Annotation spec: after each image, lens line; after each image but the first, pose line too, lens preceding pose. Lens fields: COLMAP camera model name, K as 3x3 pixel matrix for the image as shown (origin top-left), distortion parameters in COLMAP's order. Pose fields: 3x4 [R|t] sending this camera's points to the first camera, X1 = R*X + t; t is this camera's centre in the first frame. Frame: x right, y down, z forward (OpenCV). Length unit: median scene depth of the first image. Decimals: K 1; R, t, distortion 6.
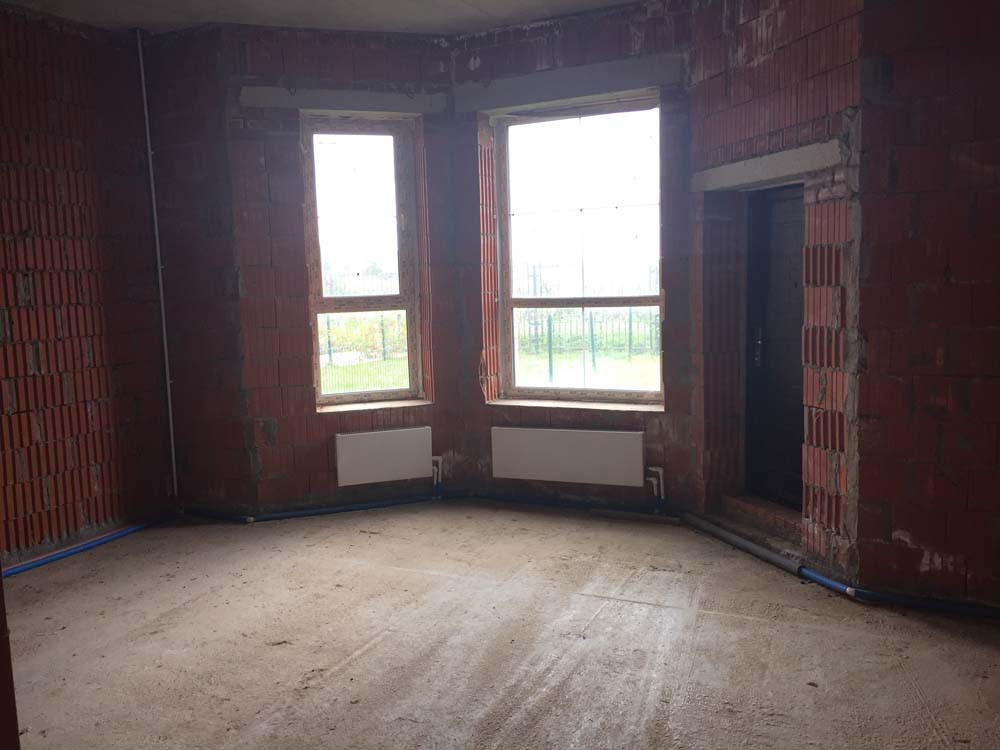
lens RADIAL K [[846.4, 0, 500.0], [0, 846.4, 375.0], [0, 0, 1]] dist [0.077225, -0.112121]
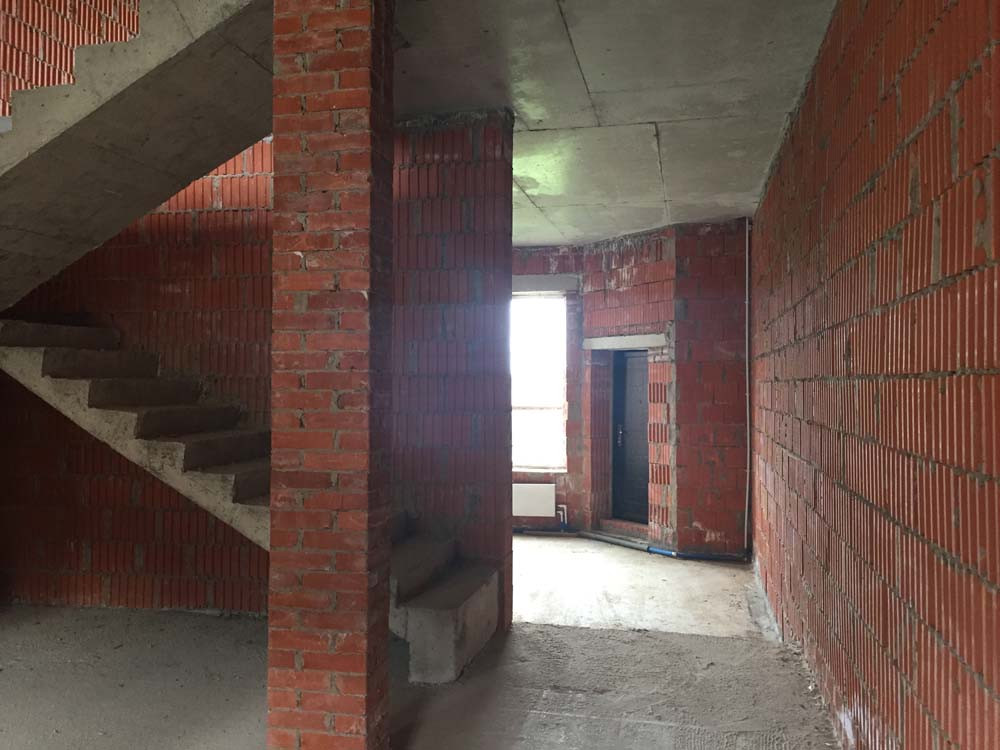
lens RADIAL K [[846.4, 0, 500.0], [0, 846.4, 375.0], [0, 0, 1]] dist [0.077225, -0.112121]
pose [[0.971021, 0.037250, 0.236073, -0.438509], [-0.006514, 0.991537, -0.129661, 0.088719], [-0.238905, 0.124366, 0.963046, -0.812211]]
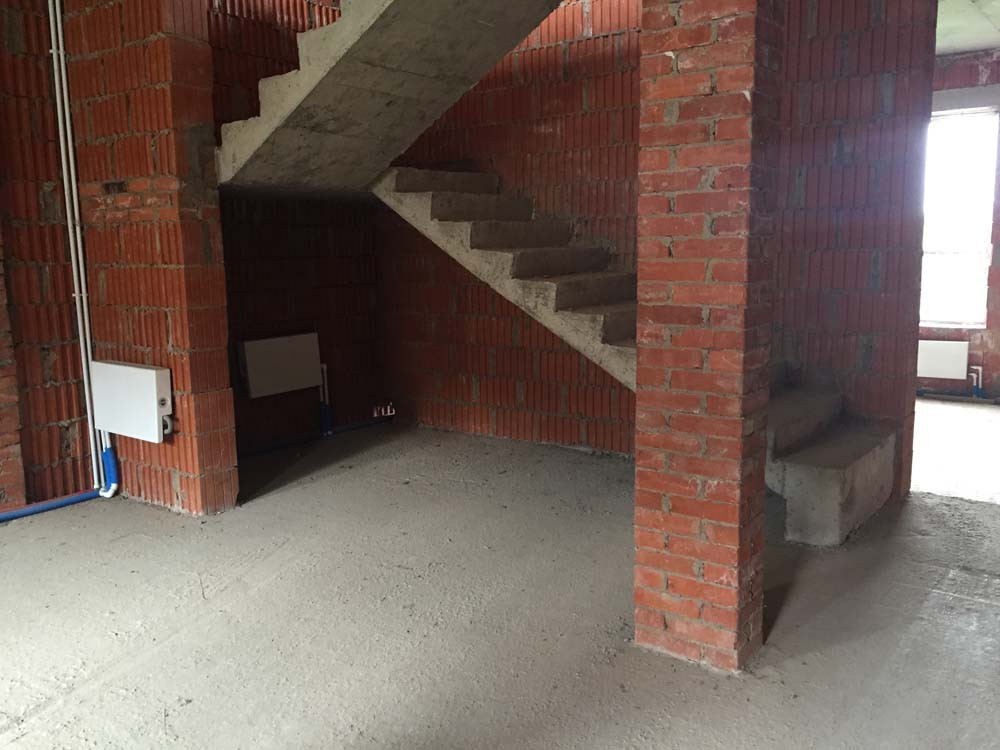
lens RADIAL K [[846.4, 0, 500.0], [0, 846.4, 375.0], [0, 0, 1]] dist [0.077225, -0.112121]
pose [[0.981867, 0.044597, -0.184253, -0.434690], [-0.036263, 0.998172, 0.048355, 0.101644], [0.186073, -0.040797, 0.981689, -0.750737]]
